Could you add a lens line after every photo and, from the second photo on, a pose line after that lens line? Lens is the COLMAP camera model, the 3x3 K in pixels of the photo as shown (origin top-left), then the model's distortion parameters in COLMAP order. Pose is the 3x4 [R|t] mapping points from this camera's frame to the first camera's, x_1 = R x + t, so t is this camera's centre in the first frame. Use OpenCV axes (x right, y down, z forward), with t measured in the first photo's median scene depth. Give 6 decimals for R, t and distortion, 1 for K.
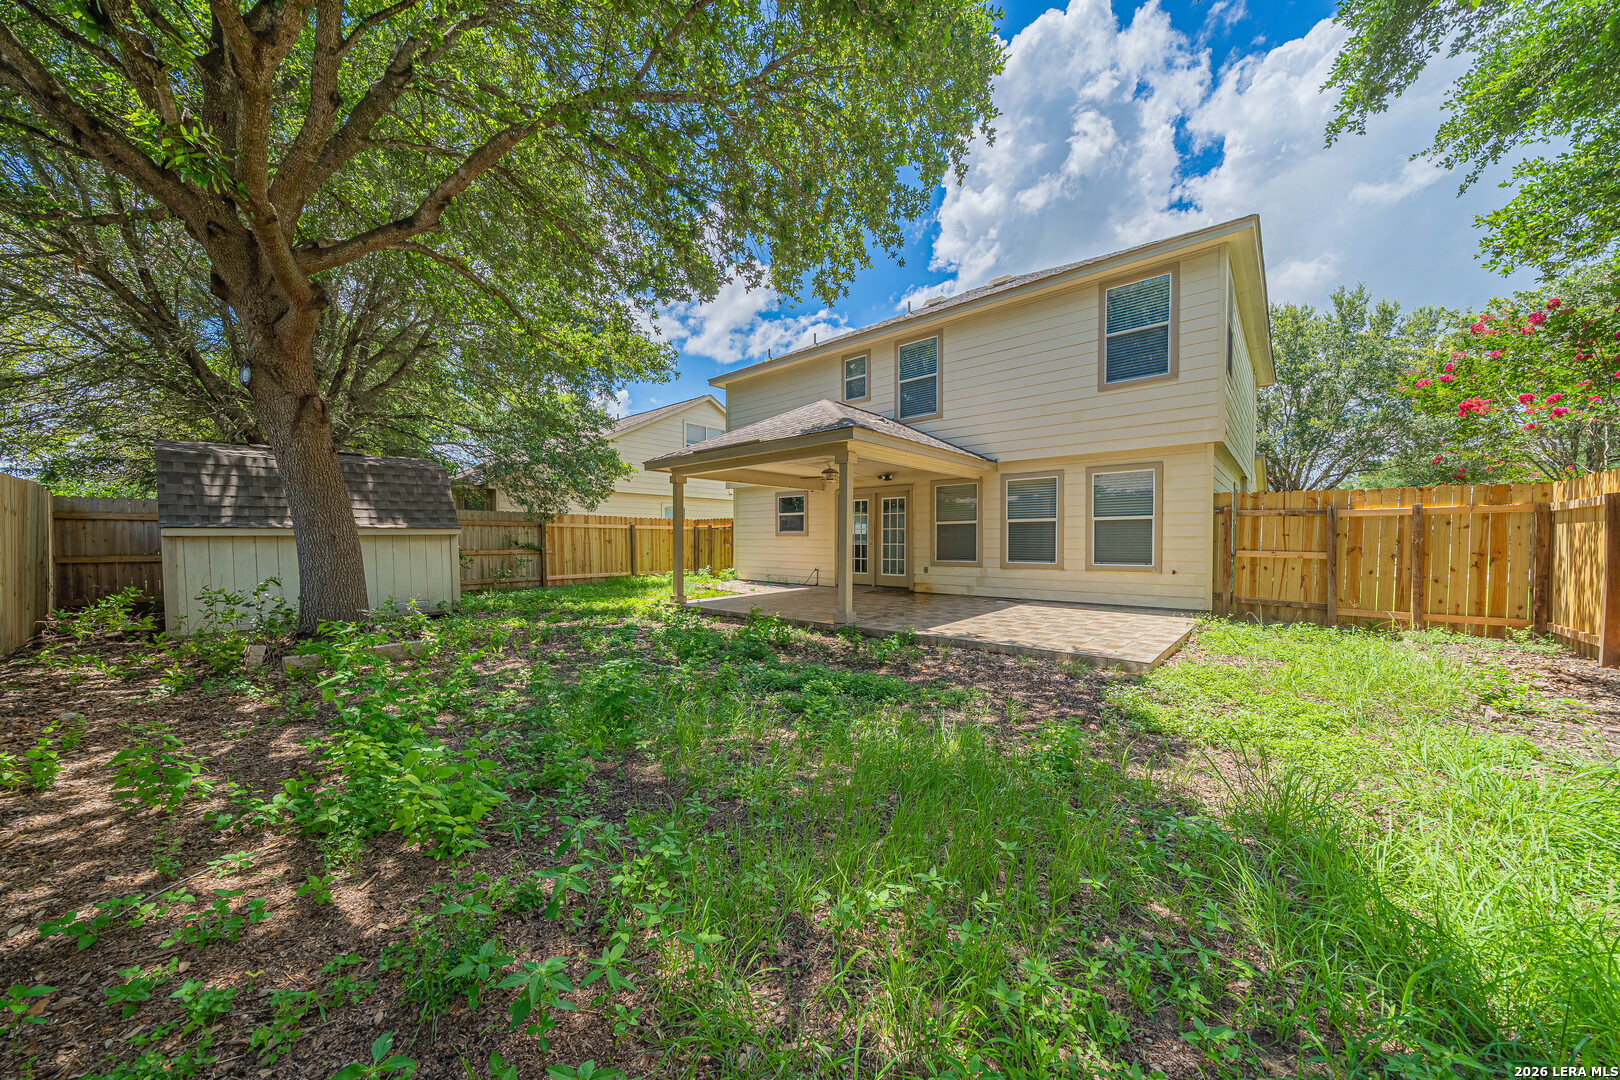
lens RADIAL K [[555.0, 0, 800.8], [0, 555.0, 551.9], [0, 0, 1]] dist [-0.001071, -0.000061]
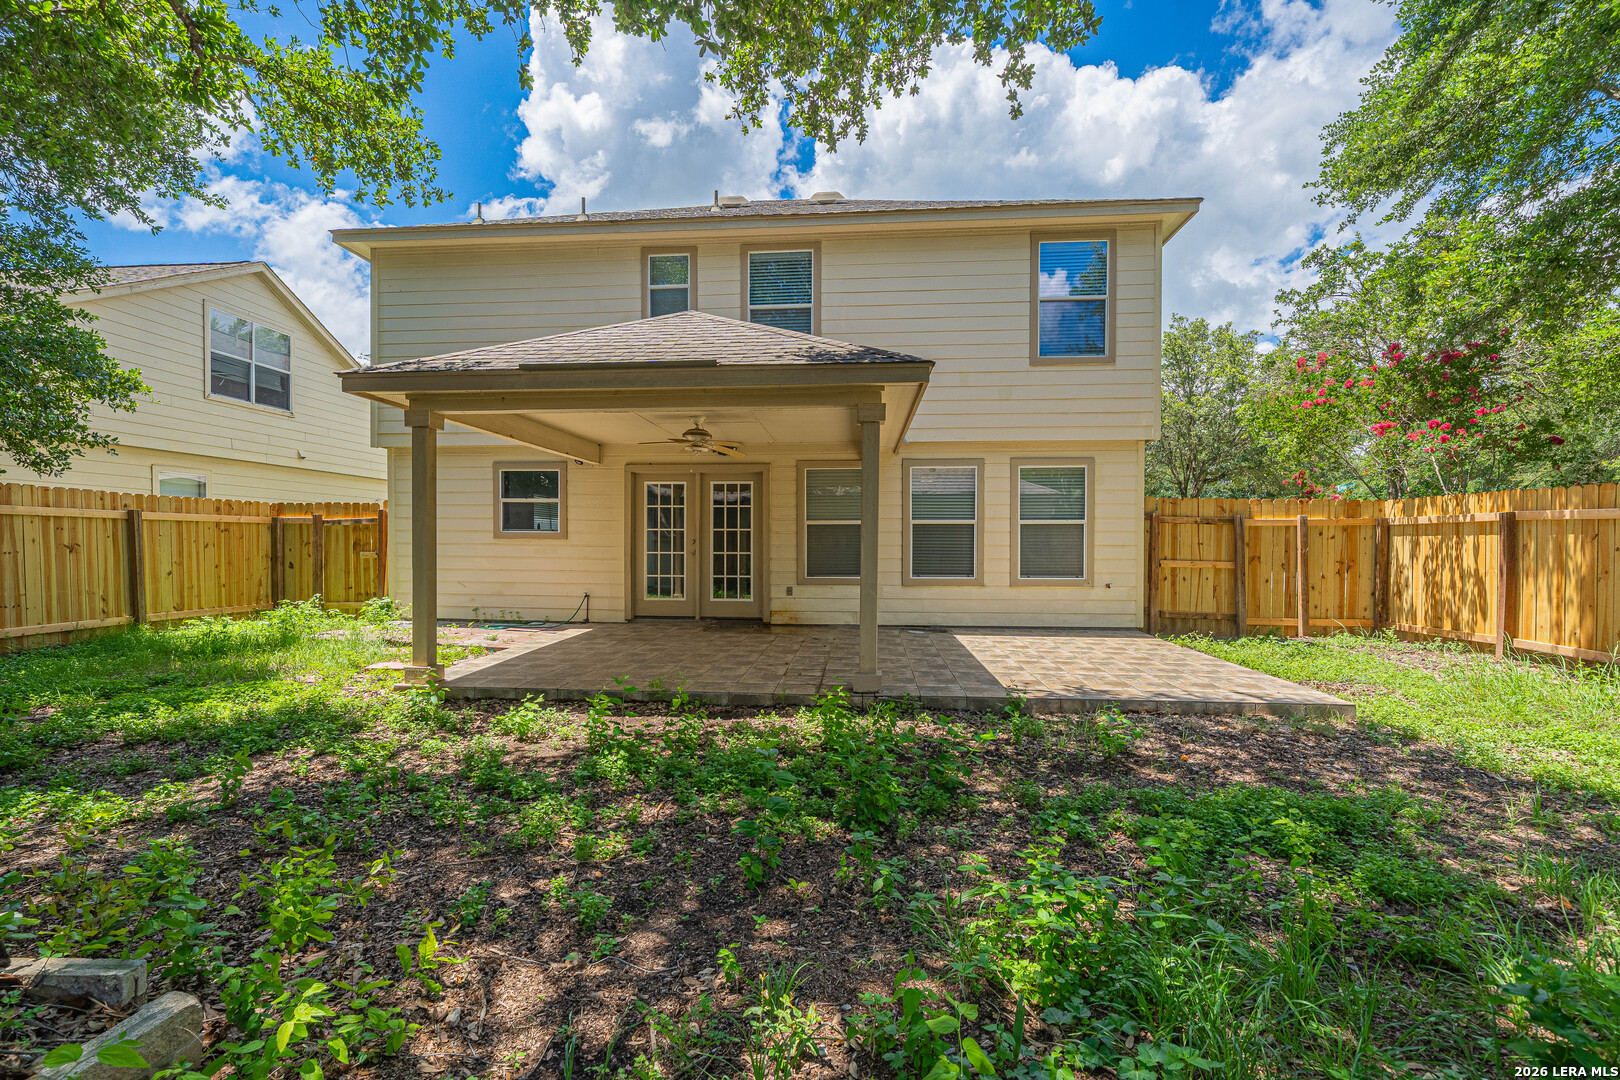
lens RADIAL K [[707.4, 0, 807.1], [0, 707.4, 559.6], [0, 0, 1]] dist [-0.004438, -0.000488]
pose [[0.800949, -0.006451, 0.598697, -0.335123], [0.007729, 0.999970, 0.000434, -0.007723], [-0.598682, 0.004279, 0.800975, 0.356802]]
